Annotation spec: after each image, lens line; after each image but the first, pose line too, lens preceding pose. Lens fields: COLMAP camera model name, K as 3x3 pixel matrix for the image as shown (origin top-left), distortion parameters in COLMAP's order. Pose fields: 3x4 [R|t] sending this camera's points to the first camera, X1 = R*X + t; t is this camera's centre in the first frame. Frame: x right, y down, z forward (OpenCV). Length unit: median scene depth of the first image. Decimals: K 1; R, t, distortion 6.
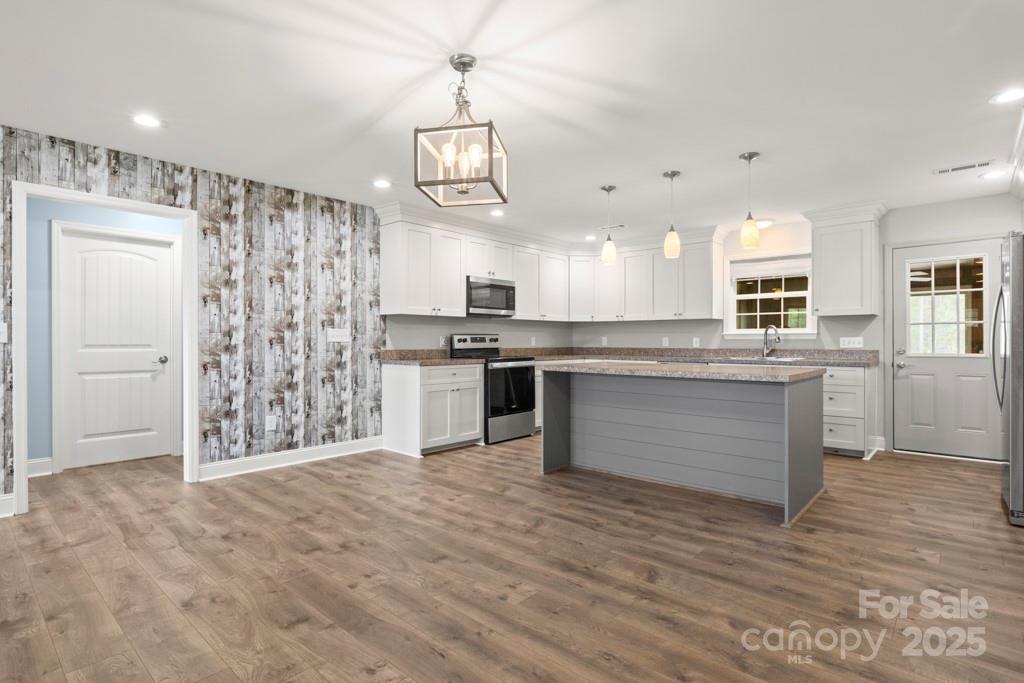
lens RADIAL K [[513.5, 0, 507.4], [0, 513.5, 337.9], [0, 0, 1]] dist [-0.005845, 0.002610]
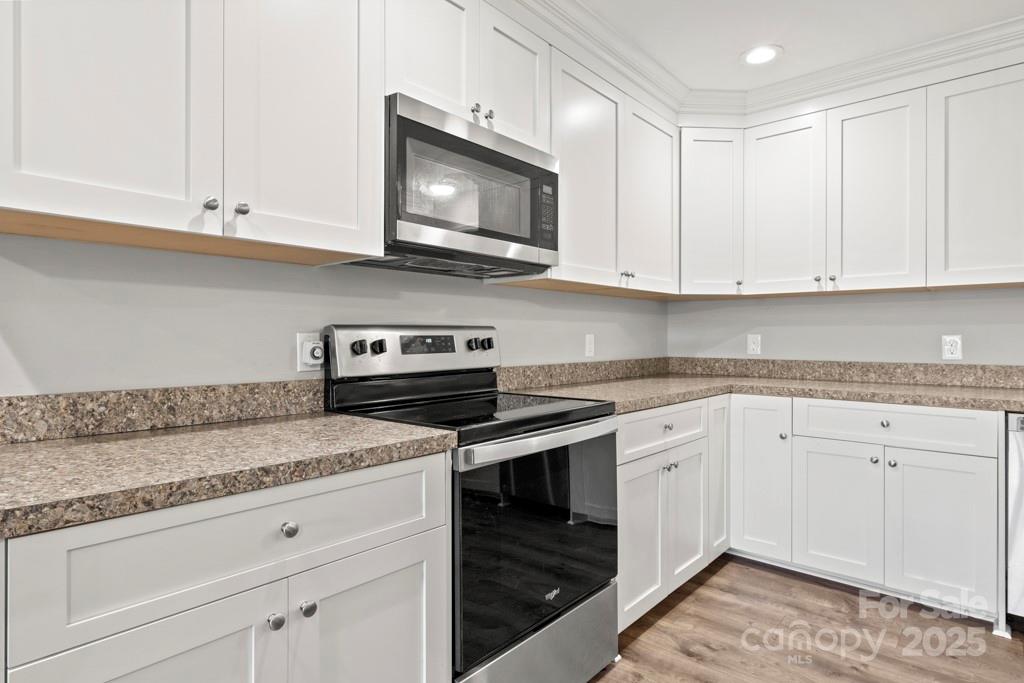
lens RADIAL K [[546.0, 0, 507.1], [0, 546.0, 332.8], [0, 0, 1]] dist [0.001791, 0.001270]
pose [[0.999892, 0.000600, 0.014703, -0.024279], [-0.000588, 0.999999, -0.000849, -0.003135], [-0.014703, 0.000840, 0.999892, 0.778233]]
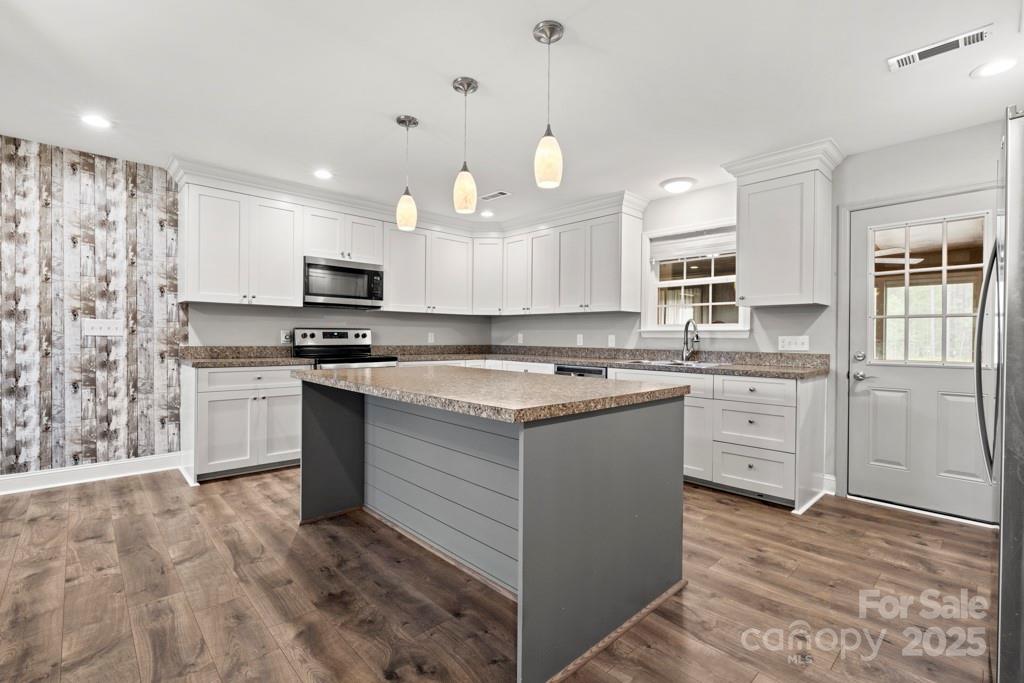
lens RADIAL K [[457.7, 0, 516.3], [0, 457.7, 338.3], [0, 0, 1]] dist [-0.005714, 0.000417]
pose [[0.996440, 0.009702, -0.083749, 0.341727], [-0.009119, 0.999931, 0.007339, 0.000709], [0.083815, -0.006549, 0.996460, 0.327375]]
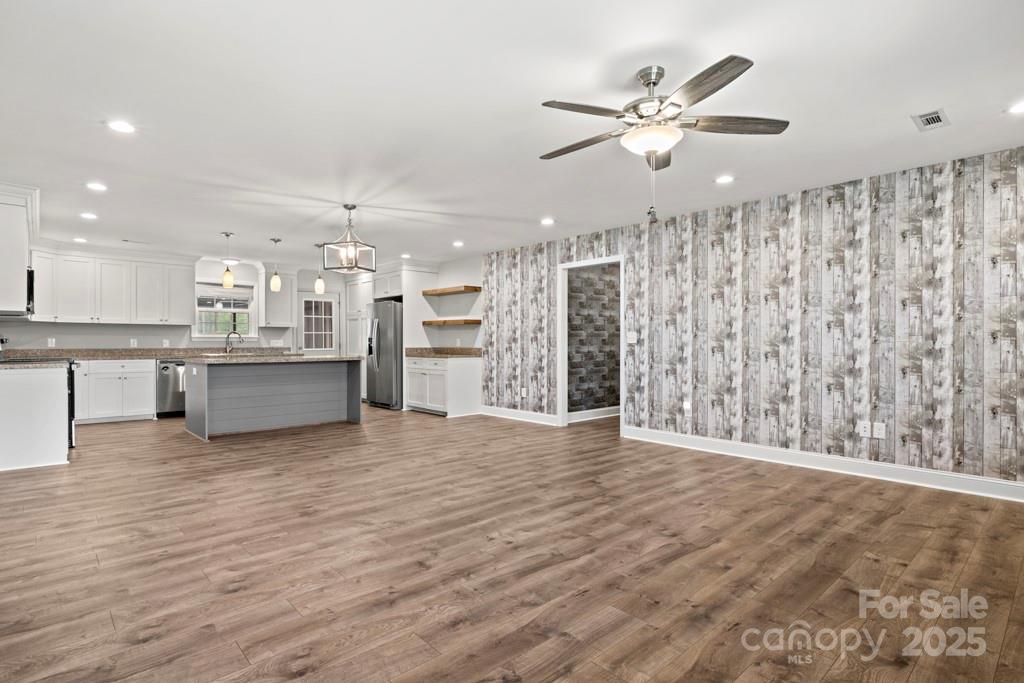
lens RADIAL K [[513.5, 0, 522.9], [0, 513.5, 344.9], [0, 0, 1]] dist [-0.005845, 0.002610]
pose [[0.078710, -0.004942, 0.996885, -0.960829], [-0.003573, 0.999980, 0.005239, 0.003230], [-0.996891, -0.003974, 0.078691, 0.068339]]
